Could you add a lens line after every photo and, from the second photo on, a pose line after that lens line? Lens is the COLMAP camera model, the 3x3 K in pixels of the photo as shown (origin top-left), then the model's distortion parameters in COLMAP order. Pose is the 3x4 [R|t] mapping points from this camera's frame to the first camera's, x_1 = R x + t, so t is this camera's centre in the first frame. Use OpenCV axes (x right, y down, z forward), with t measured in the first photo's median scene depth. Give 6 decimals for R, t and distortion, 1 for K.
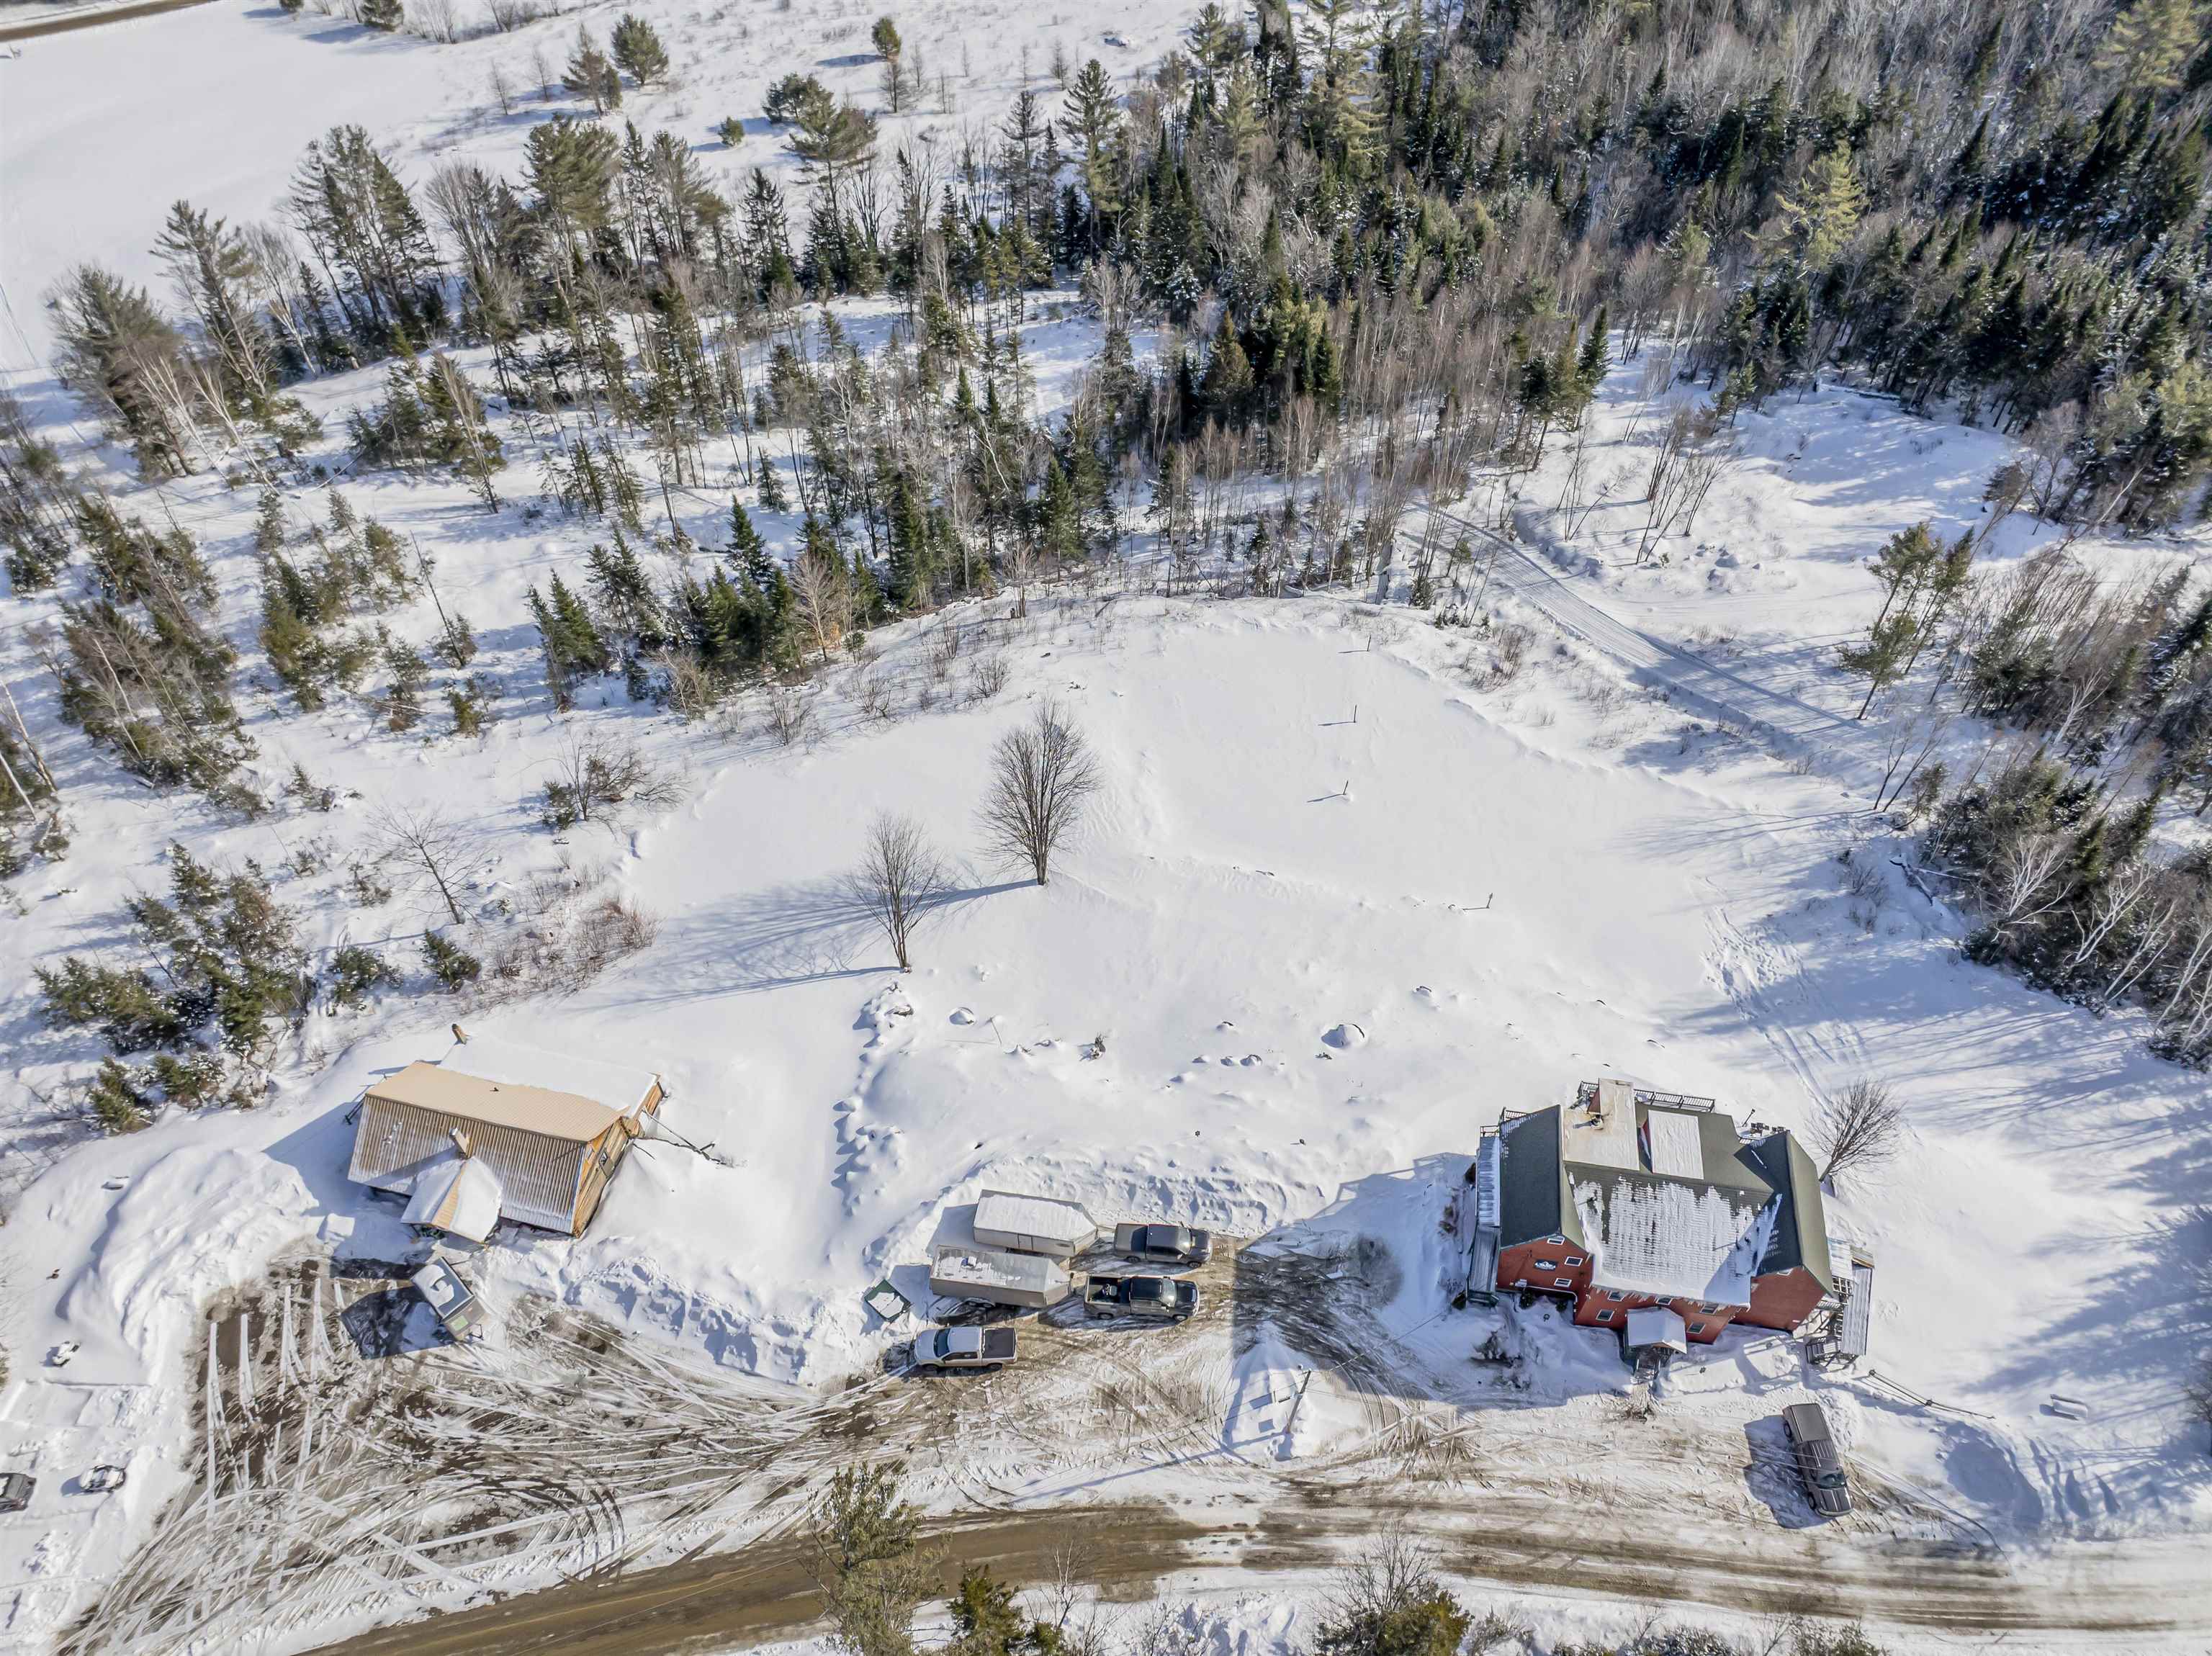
lens RADIAL K [[1560.9, 0, 1116.6], [0, 1560.9, 829.1], [0, 0, 1]] dist [-0.050086, 0.024220]
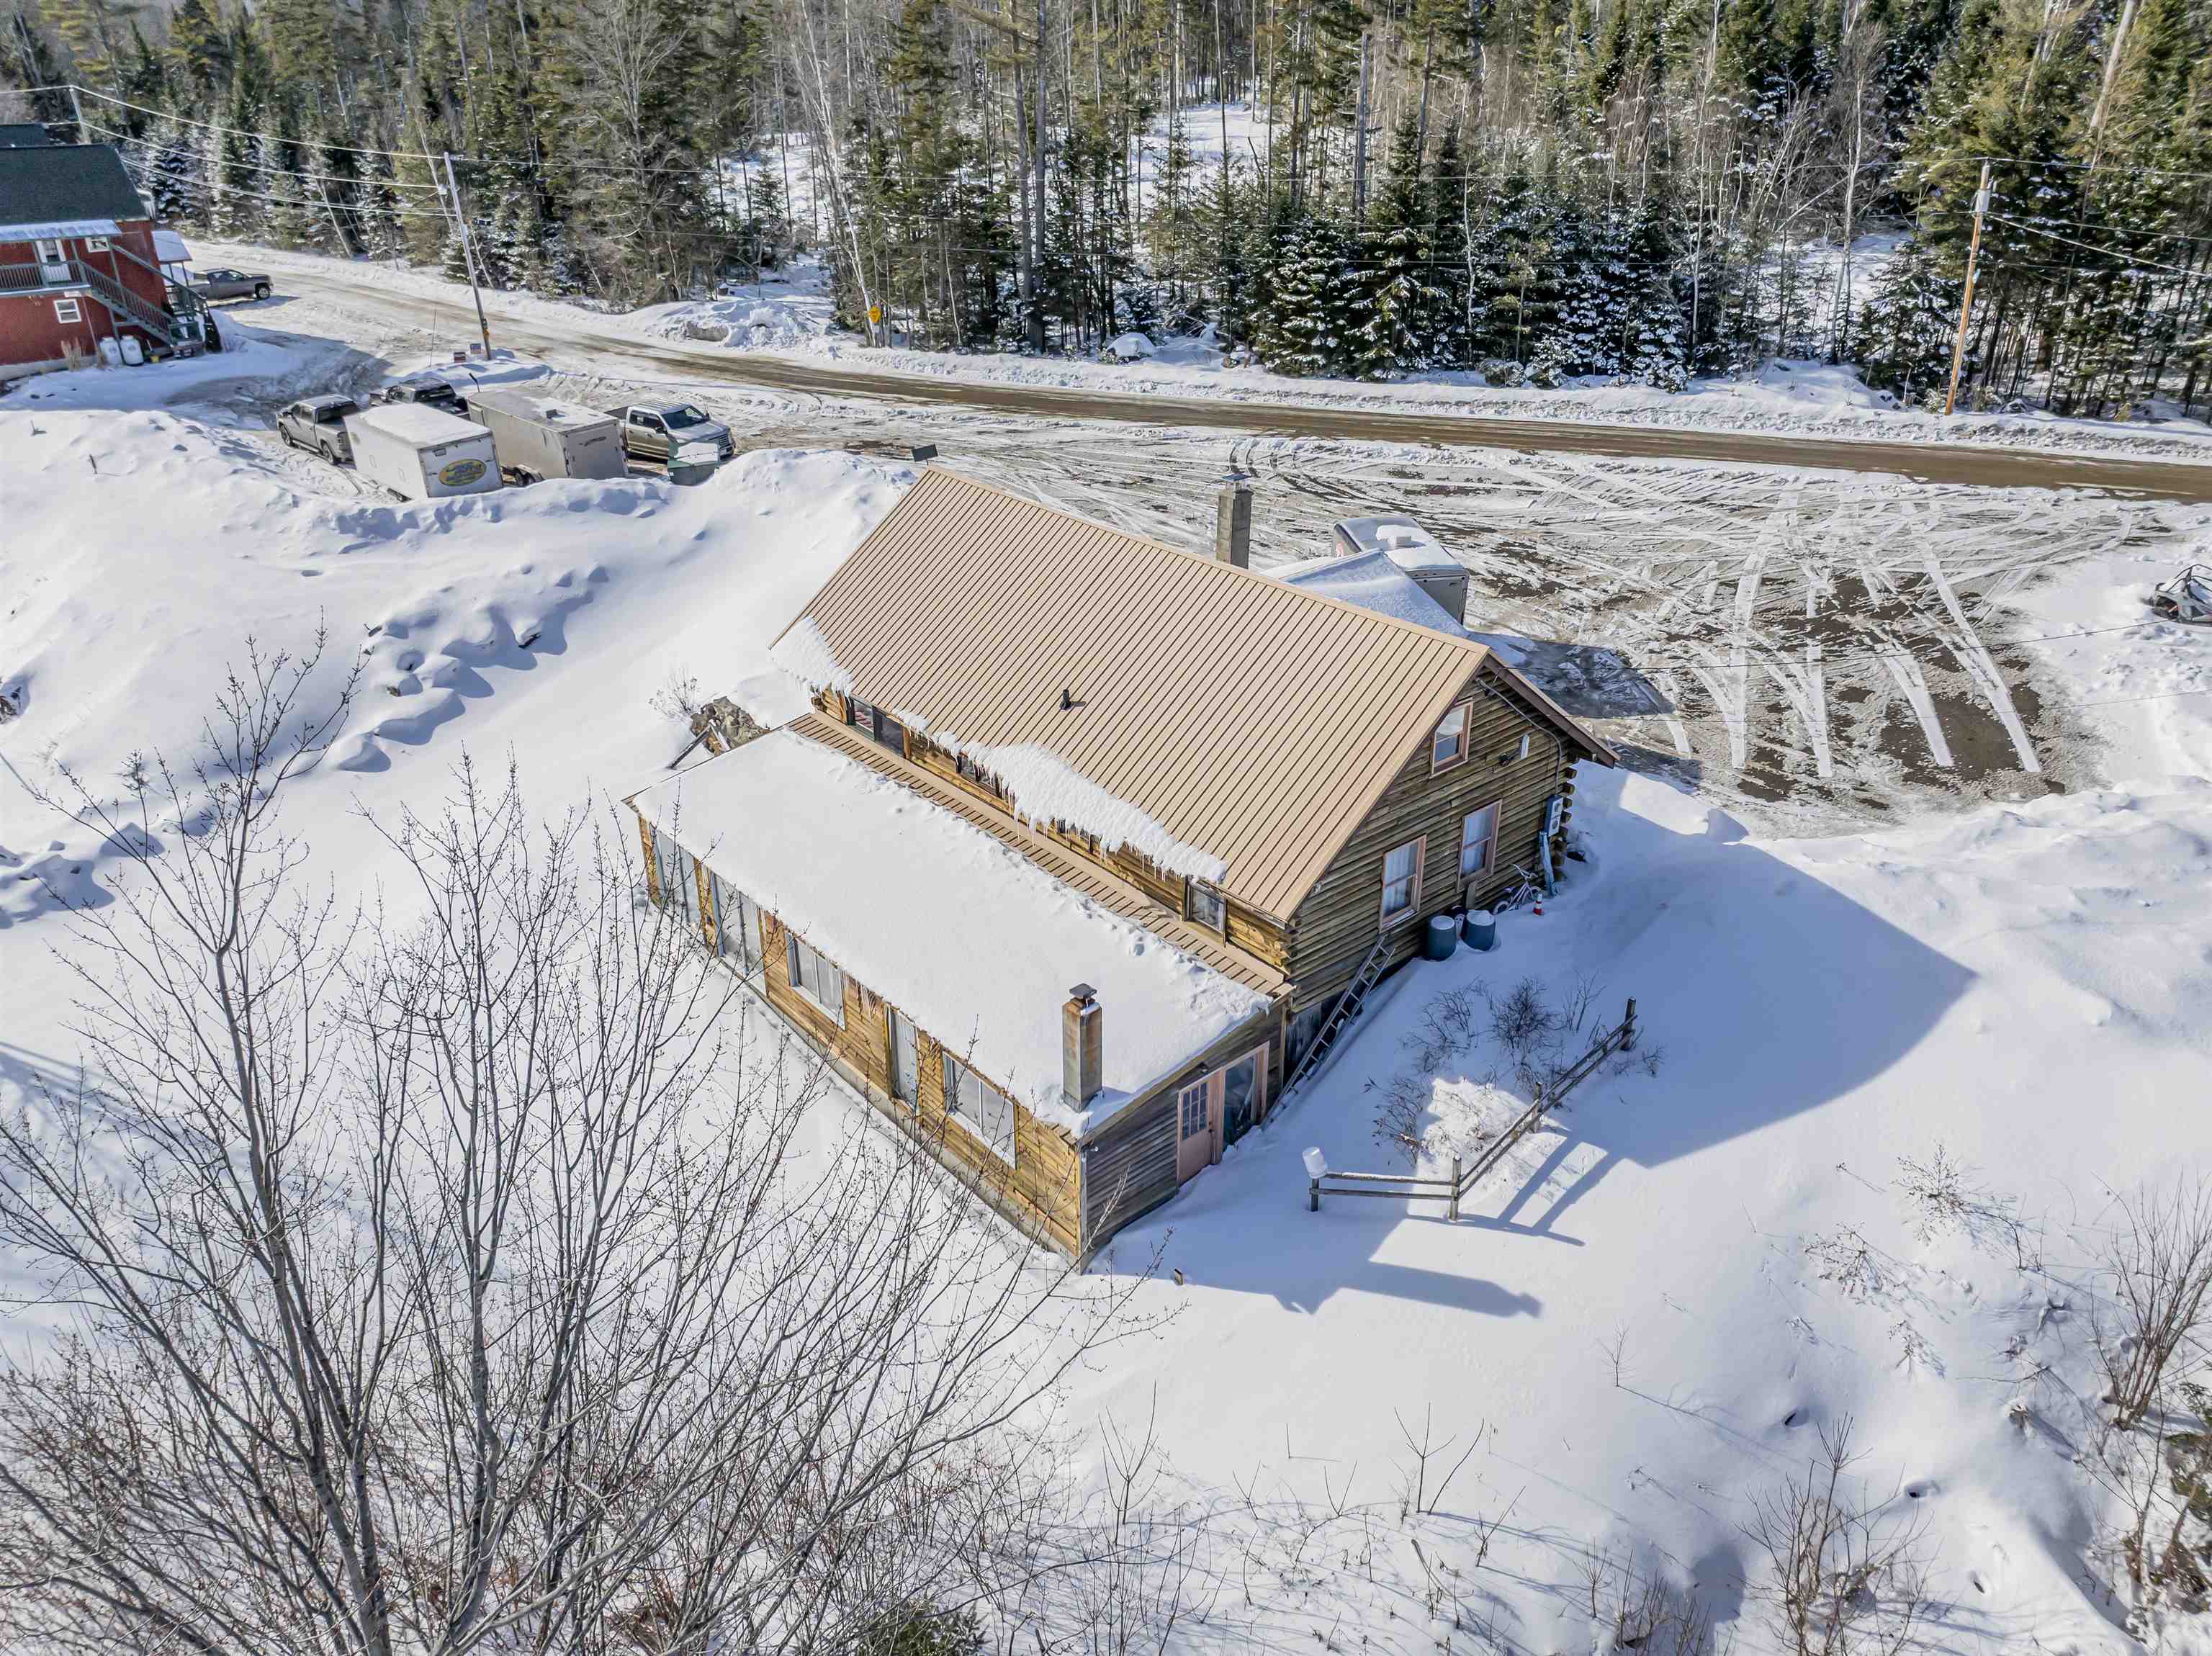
lens RADIAL K [[1560.9, 0, 1116.6], [0, 1560.9, 829.1], [0, 0, 1]] dist [-0.050086, 0.024220]
pose [[-0.808063, -0.272036, 0.522523, -0.625181], [0.446507, 0.295761, 0.844486, -0.066203], [-0.384273, 0.915708, -0.117527, 1.168704]]
